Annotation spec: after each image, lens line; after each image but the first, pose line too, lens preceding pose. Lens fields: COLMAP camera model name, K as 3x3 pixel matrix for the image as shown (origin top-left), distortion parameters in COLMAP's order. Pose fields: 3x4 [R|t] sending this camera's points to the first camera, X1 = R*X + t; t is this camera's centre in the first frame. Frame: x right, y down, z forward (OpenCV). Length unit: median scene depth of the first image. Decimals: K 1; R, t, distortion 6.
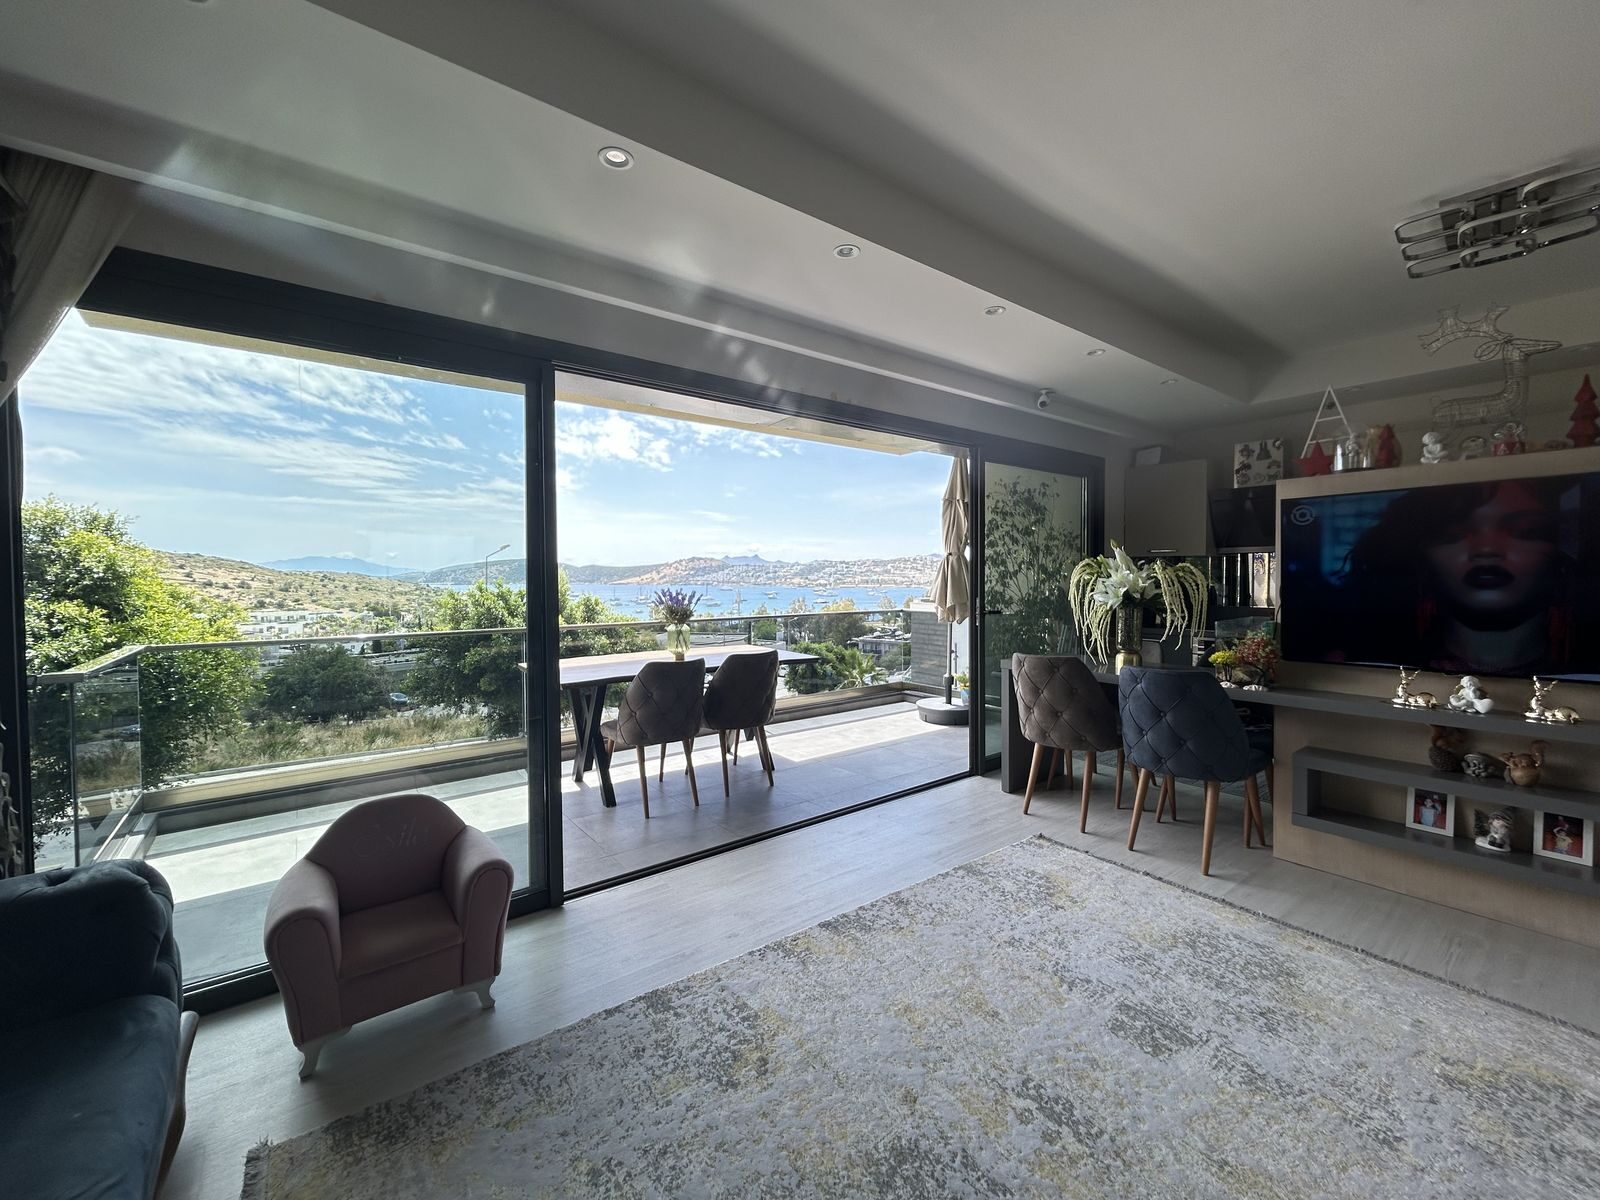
lens RADIAL K [[651.1, 0, 806.9], [0, 651.1, 594.4], [0, 0, 1]] dist [-0.000667, -0.000203]
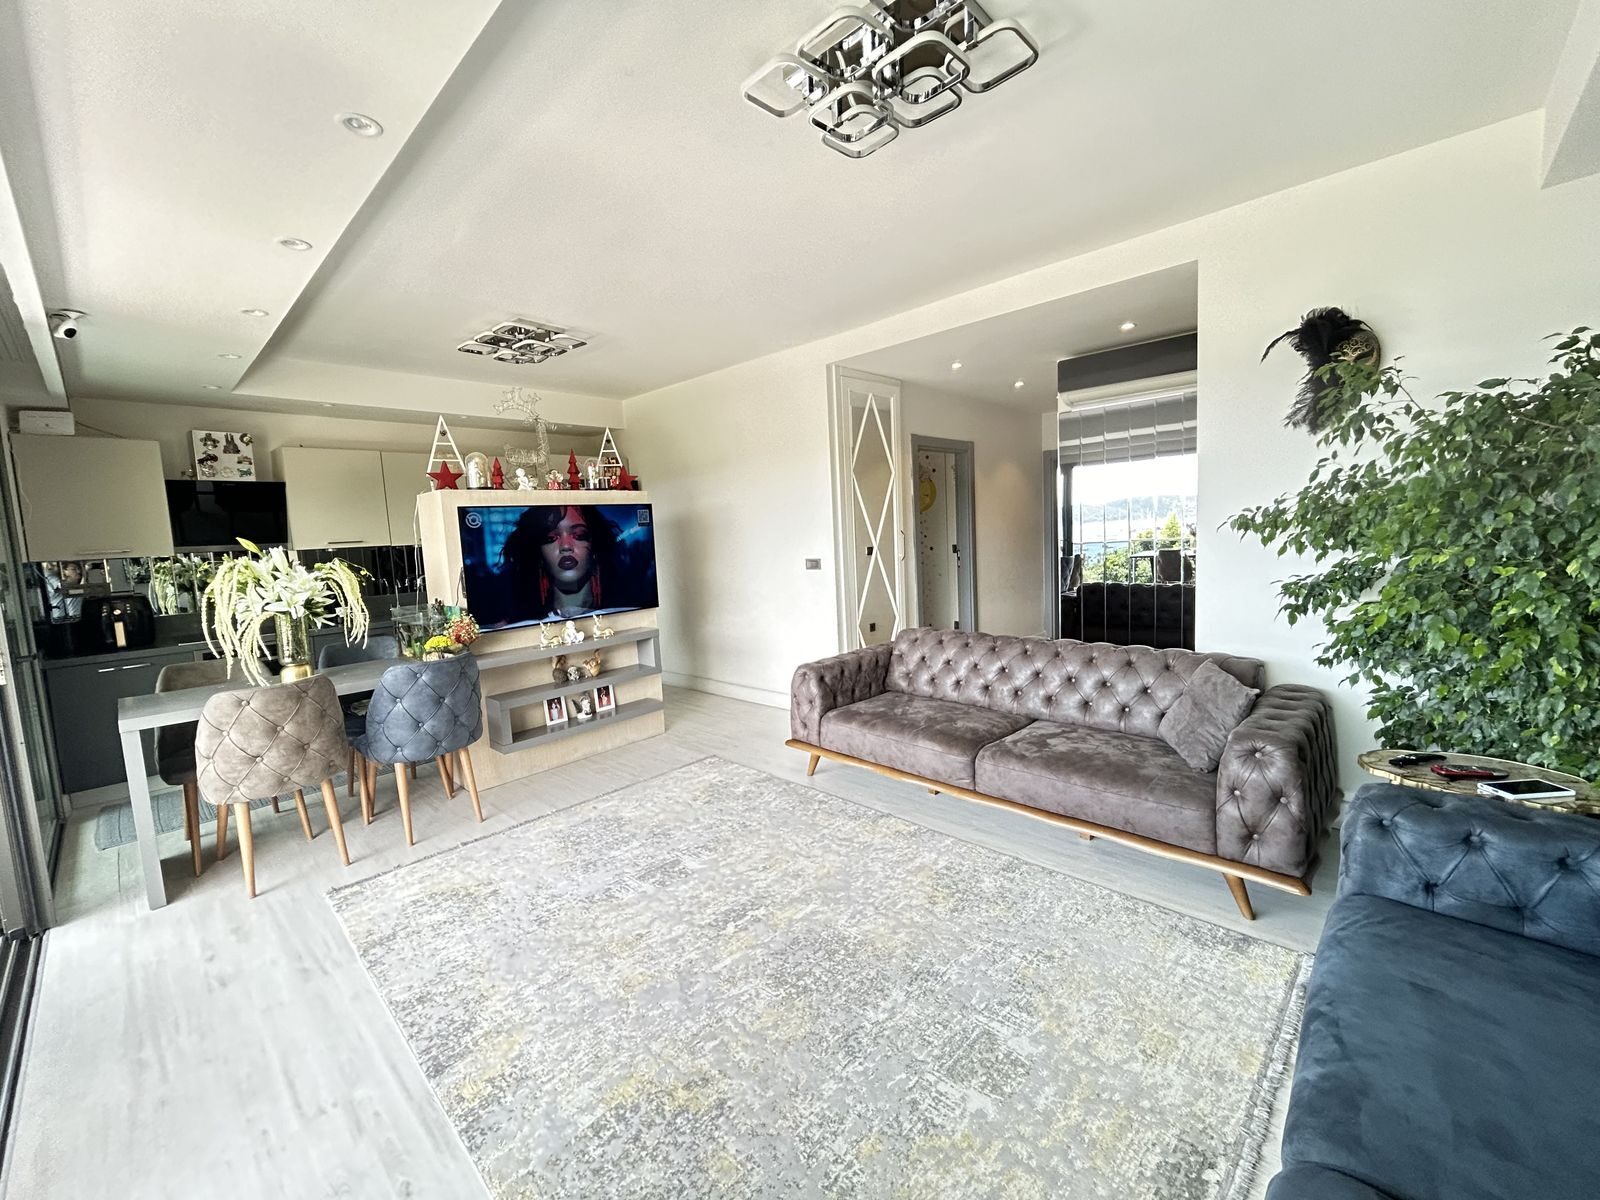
lens RADIAL K [[640.8, 0, 794.6], [0, 640.8, 597.3], [0, 0, 1]] dist [0.000093, 0.000055]
pose [[-0.150419, -0.090364, 0.984484, -0.648081], [0.074837, 0.991916, 0.102481, -0.059407], [-0.985786, 0.089091, -0.142441, 0.616578]]
